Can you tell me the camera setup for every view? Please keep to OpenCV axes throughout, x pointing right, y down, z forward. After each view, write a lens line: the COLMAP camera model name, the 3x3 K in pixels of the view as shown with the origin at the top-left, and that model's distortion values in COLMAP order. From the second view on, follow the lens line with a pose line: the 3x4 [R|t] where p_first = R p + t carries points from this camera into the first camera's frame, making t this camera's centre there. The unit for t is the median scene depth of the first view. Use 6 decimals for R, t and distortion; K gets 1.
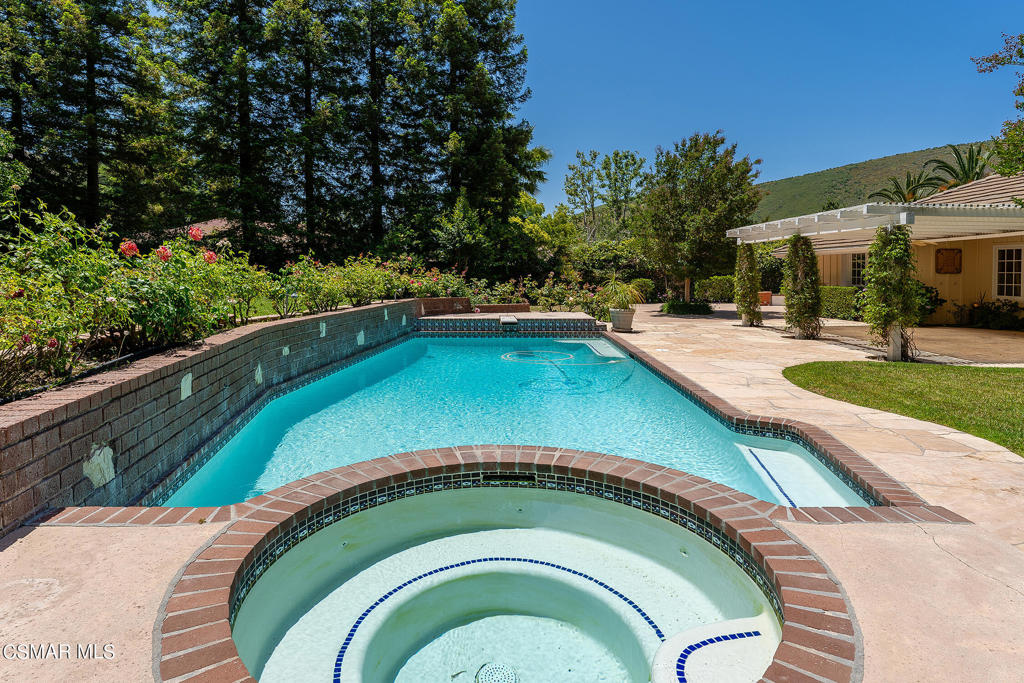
lens RADIAL K [[539.7, 0, 568.2], [0, 539.7, 313.1], [0, 0, 1]] dist [-0.000338, -0.001849]
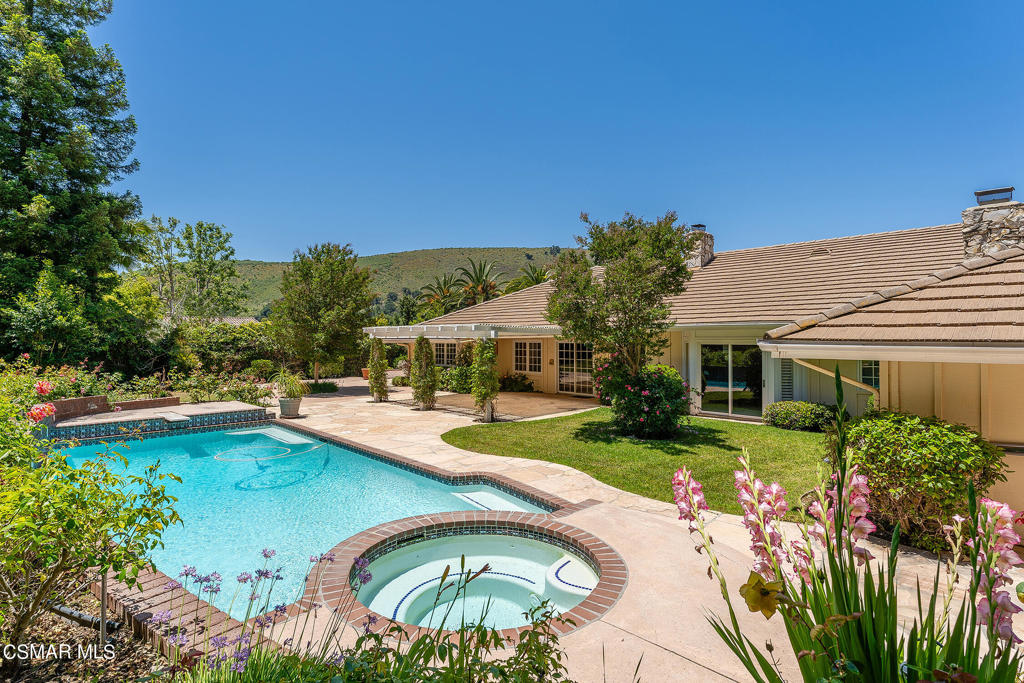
lens RADIAL K [[539.7, 0, 509.4], [0, 539.7, 336.6], [0, 0, 1]] dist [-0.000338, -0.001849]
pose [[0.705568, 0.001129, 0.708641, -0.288659], [0.026707, 0.999246, -0.028182, -0.069801], [-0.708139, 0.038810, 0.705006, -0.107745]]
